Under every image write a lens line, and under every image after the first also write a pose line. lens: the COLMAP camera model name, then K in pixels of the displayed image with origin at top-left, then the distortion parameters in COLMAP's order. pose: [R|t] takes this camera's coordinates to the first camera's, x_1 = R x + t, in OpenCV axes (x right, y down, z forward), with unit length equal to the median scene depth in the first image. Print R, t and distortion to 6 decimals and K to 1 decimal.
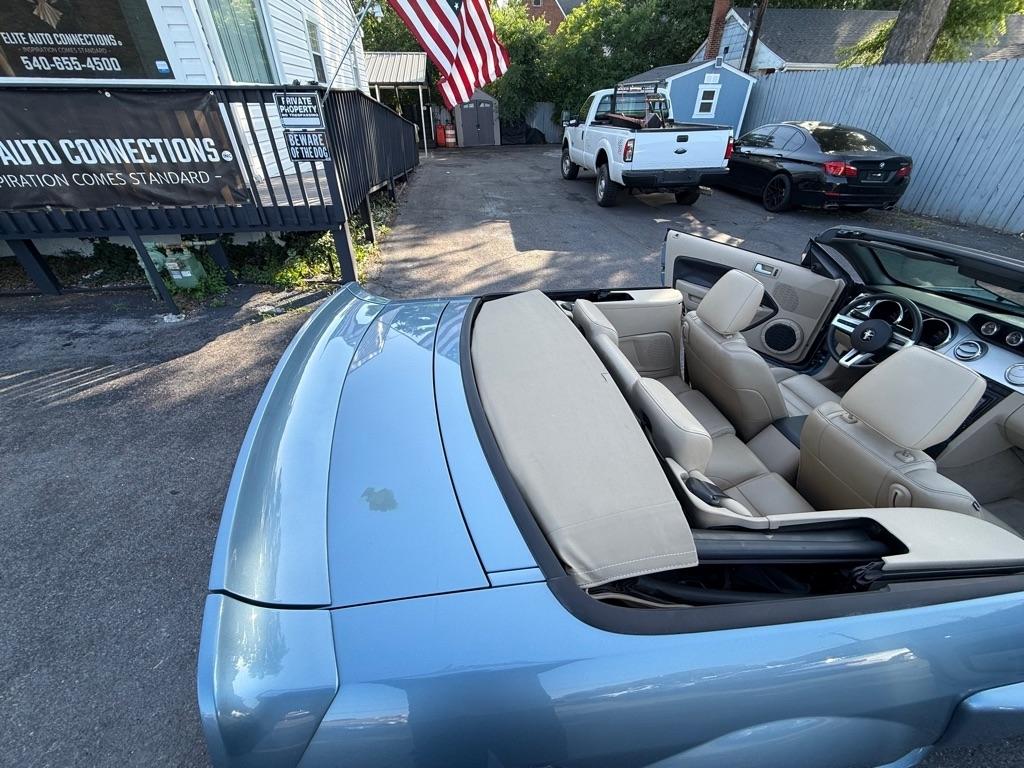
lens RADIAL K [[407.3, 0, 507.2], [0, 407.3, 382.3], [0, 0, 1]] dist [-0.000146, -0.000139]
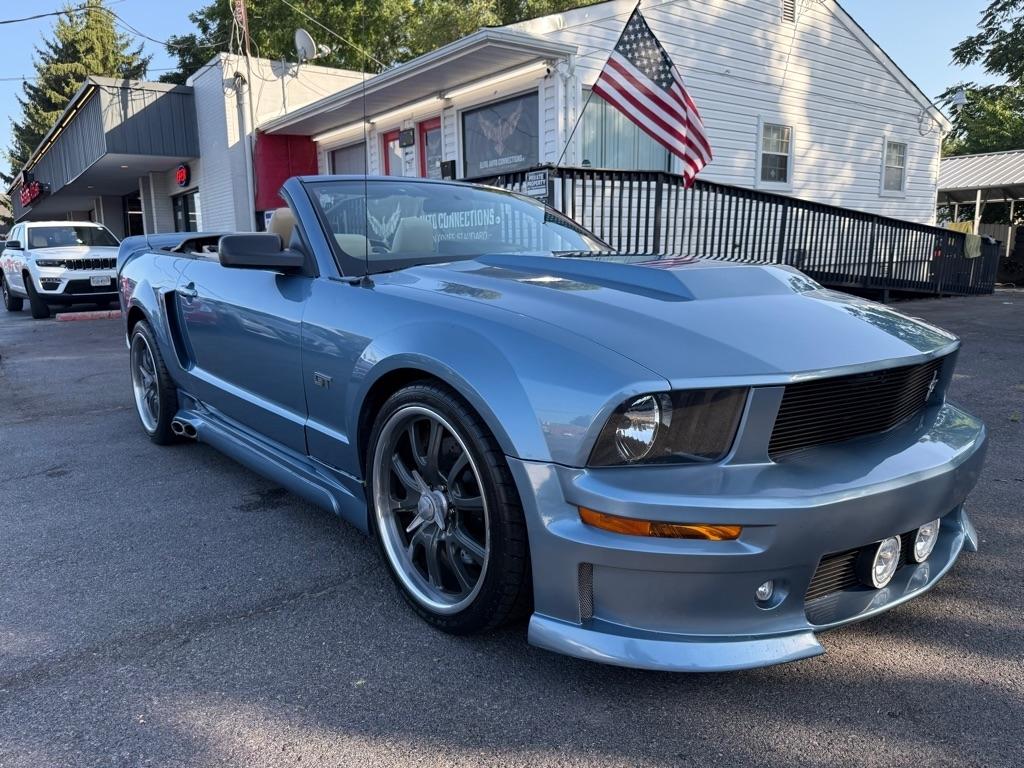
lens RADIAL K [[739.6, 0, 505.1], [0, 739.6, 392.6], [0, 0, 1]] dist [0.007551, -0.006580]
pose [[0.487488, 0.151447, -0.859895, 0.740307], [-0.485159, 0.865795, -0.122558, 0.100929], [0.725931, 0.476931, 0.495540, 0.062986]]
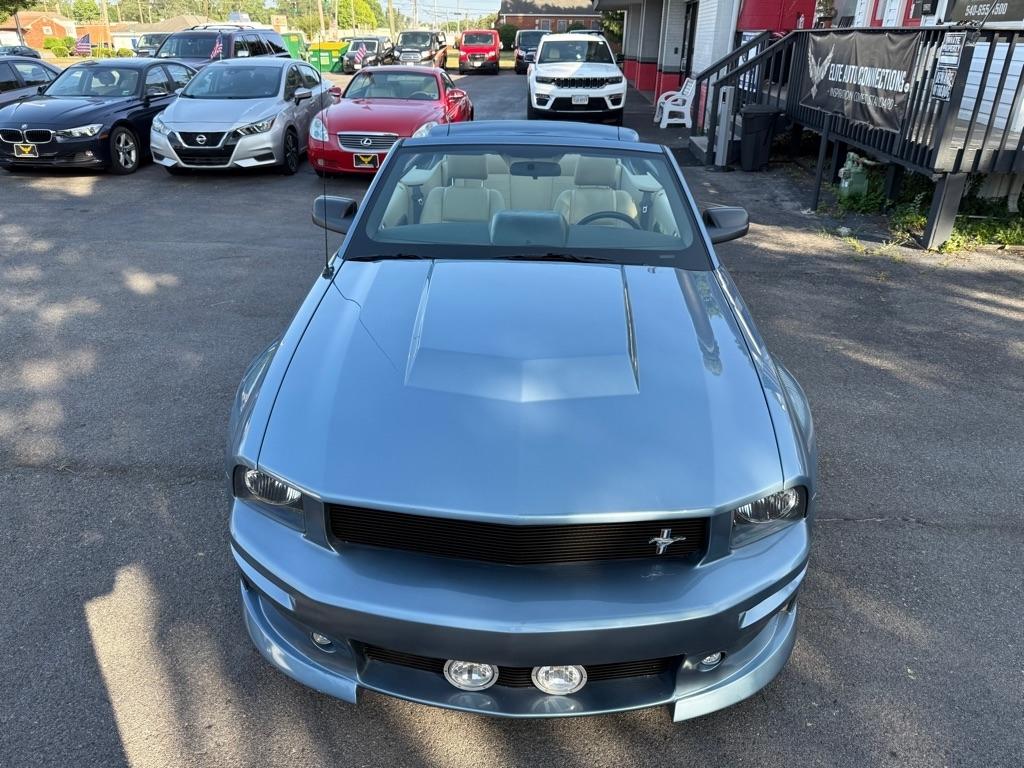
lens RADIAL K [[739.6, 0, 505.1], [0, 739.6, 392.6], [0, 0, 1]] dist [0.007551, -0.006580]
pose [[-0.212533, 0.422694, -0.880999, 0.806567], [-0.569050, 0.679400, 0.463247, -0.166293], [0.794363, 0.599788, 0.096139, 0.244306]]
